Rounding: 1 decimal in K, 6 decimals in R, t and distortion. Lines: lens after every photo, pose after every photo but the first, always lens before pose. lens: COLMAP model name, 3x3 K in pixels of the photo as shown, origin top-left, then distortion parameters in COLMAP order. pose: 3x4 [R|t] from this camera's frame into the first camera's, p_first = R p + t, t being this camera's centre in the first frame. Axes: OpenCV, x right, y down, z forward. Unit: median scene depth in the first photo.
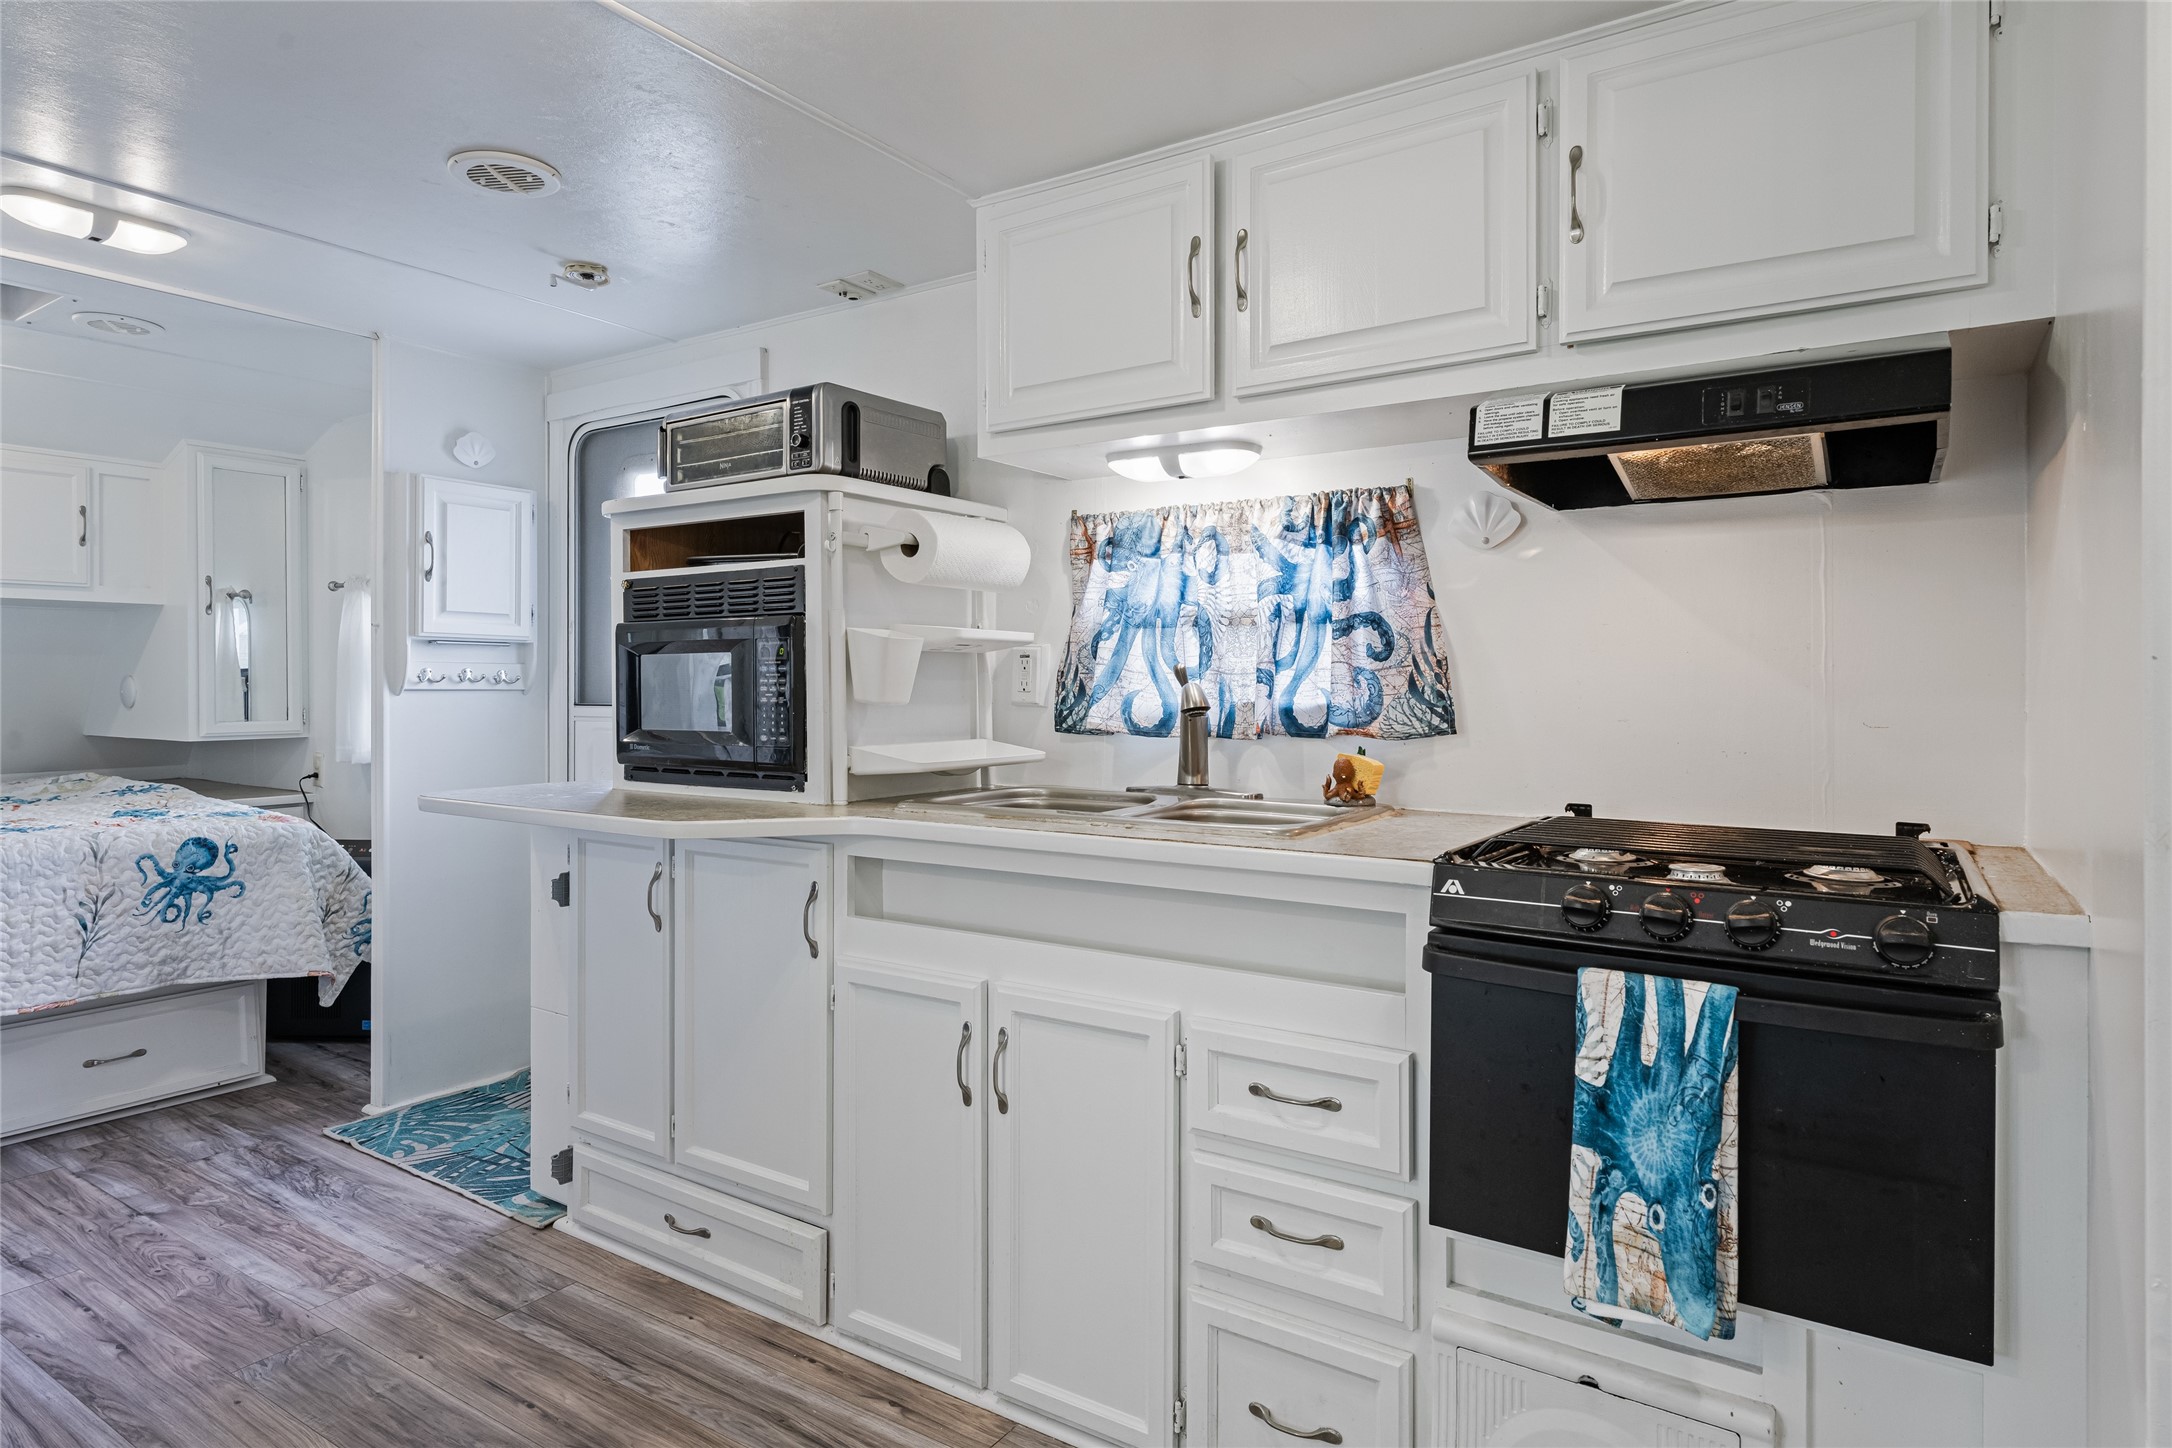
lens RADIAL K [[1215.0, 0, 1086.3], [0, 1215.0, 702.0], [0, 0, 1]] dist [-0.002702, -0.000992]
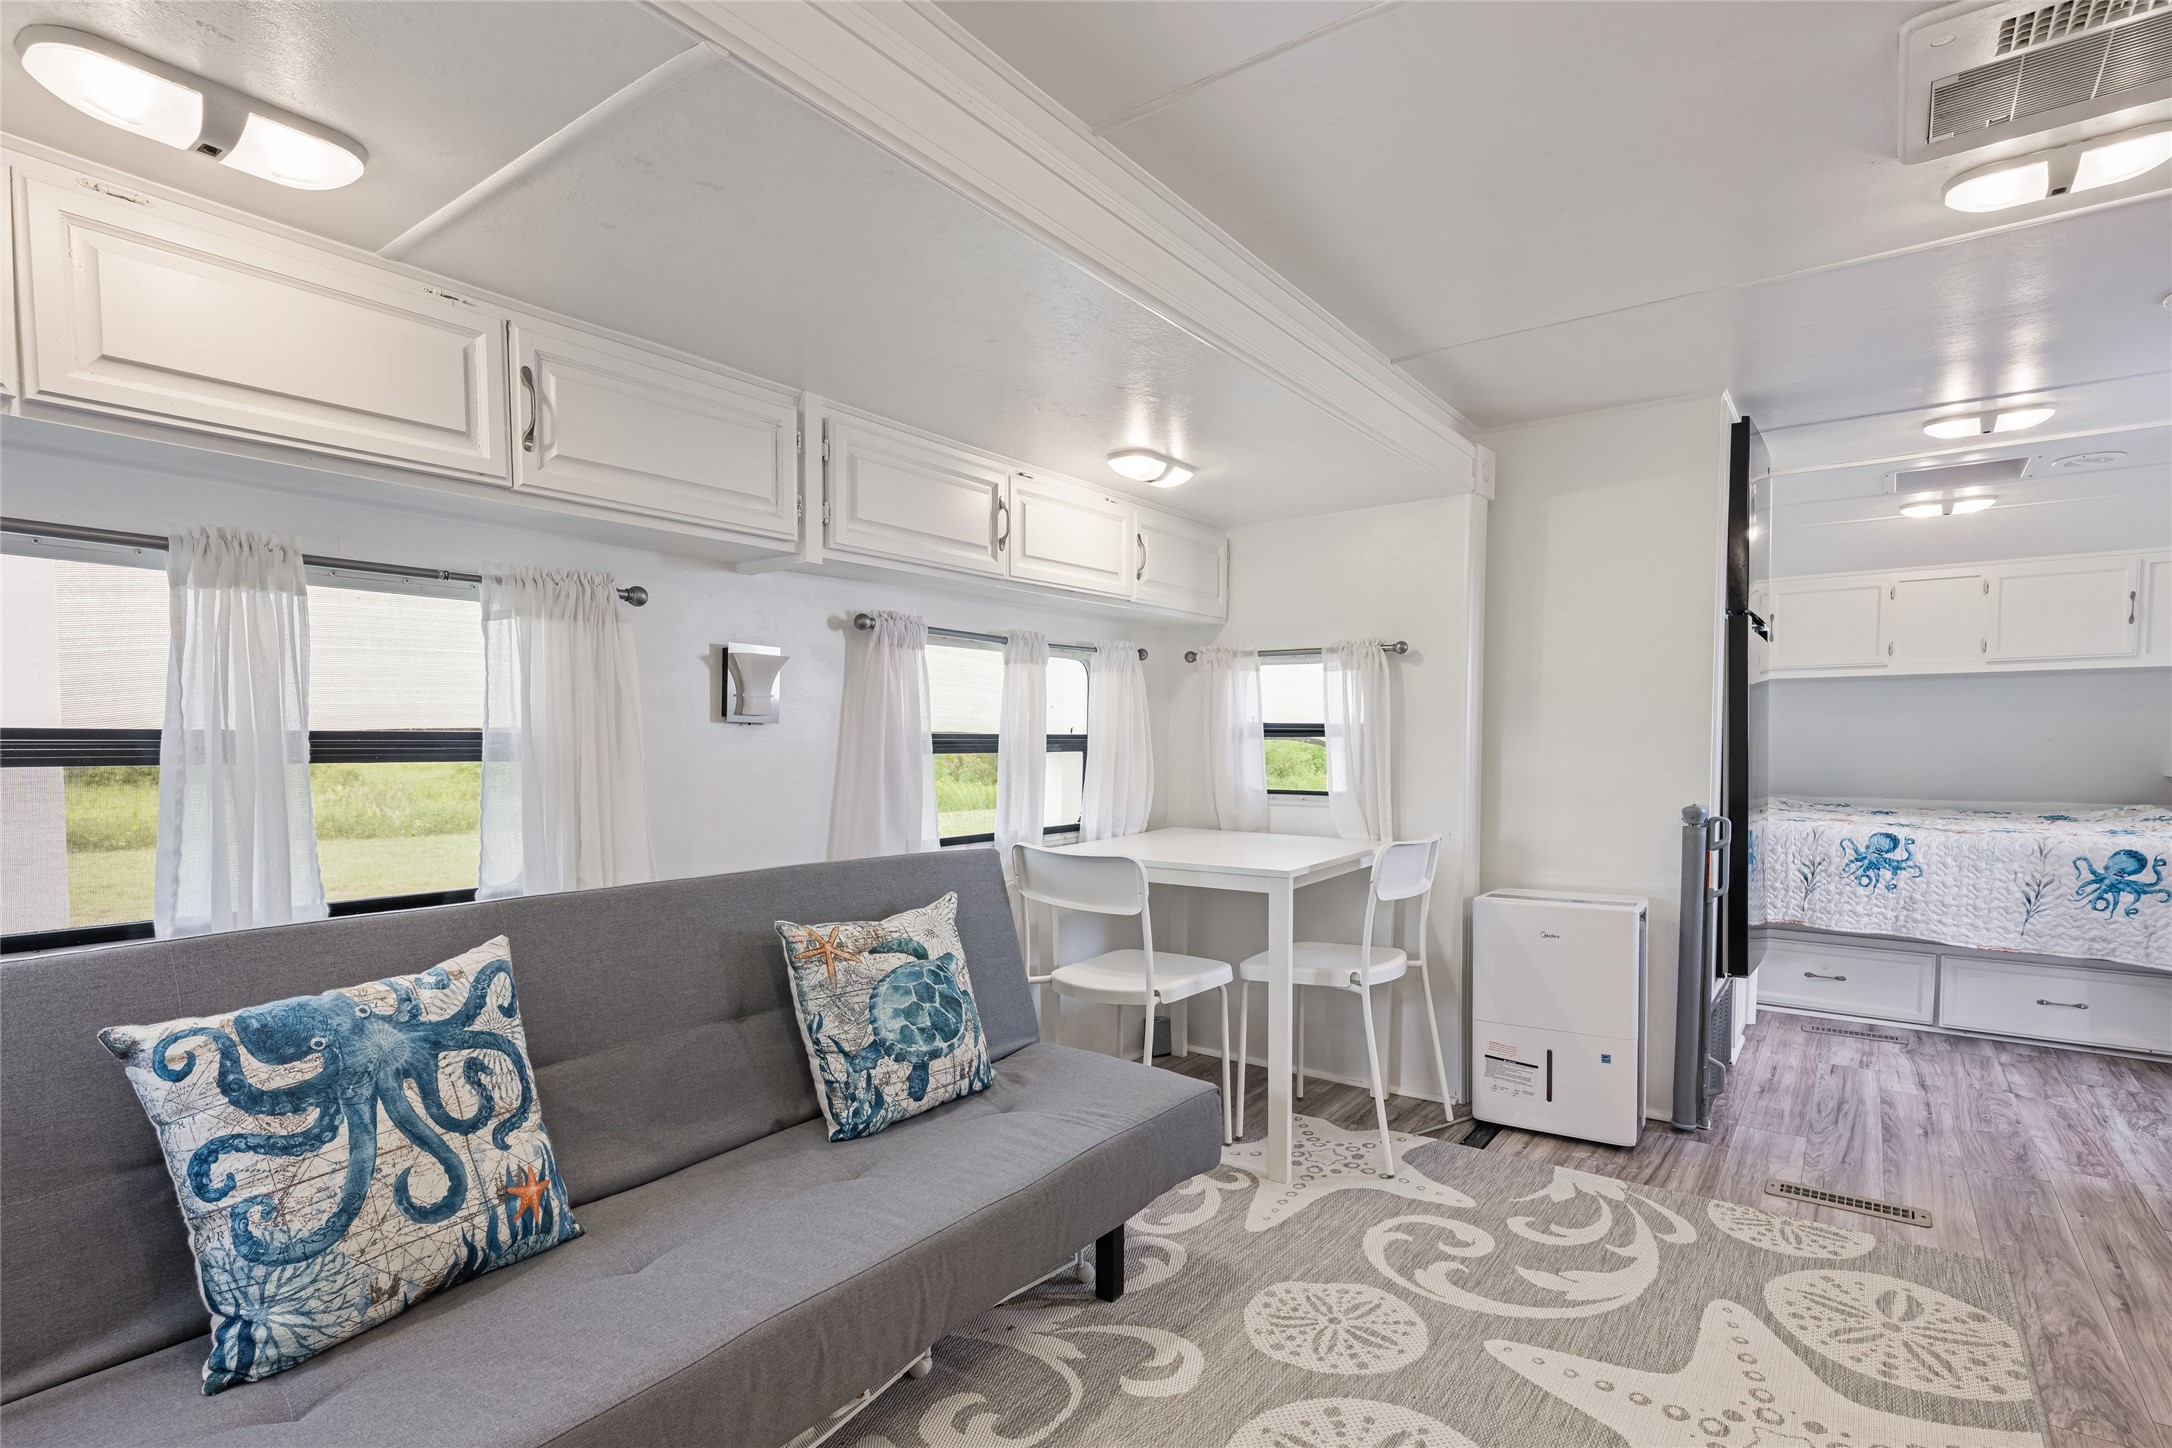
lens RADIAL K [[1050.9, 0, 1084.7], [0, 1050.9, 735.3], [0, 0, 1]] dist [0.000727, 0.000130]
pose [[-0.050799, -0.006285, -0.998689, 0.447363], [-0.015740, 0.999861, -0.005492, 0.015154], [0.998585, 0.015441, -0.050891, -0.044620]]
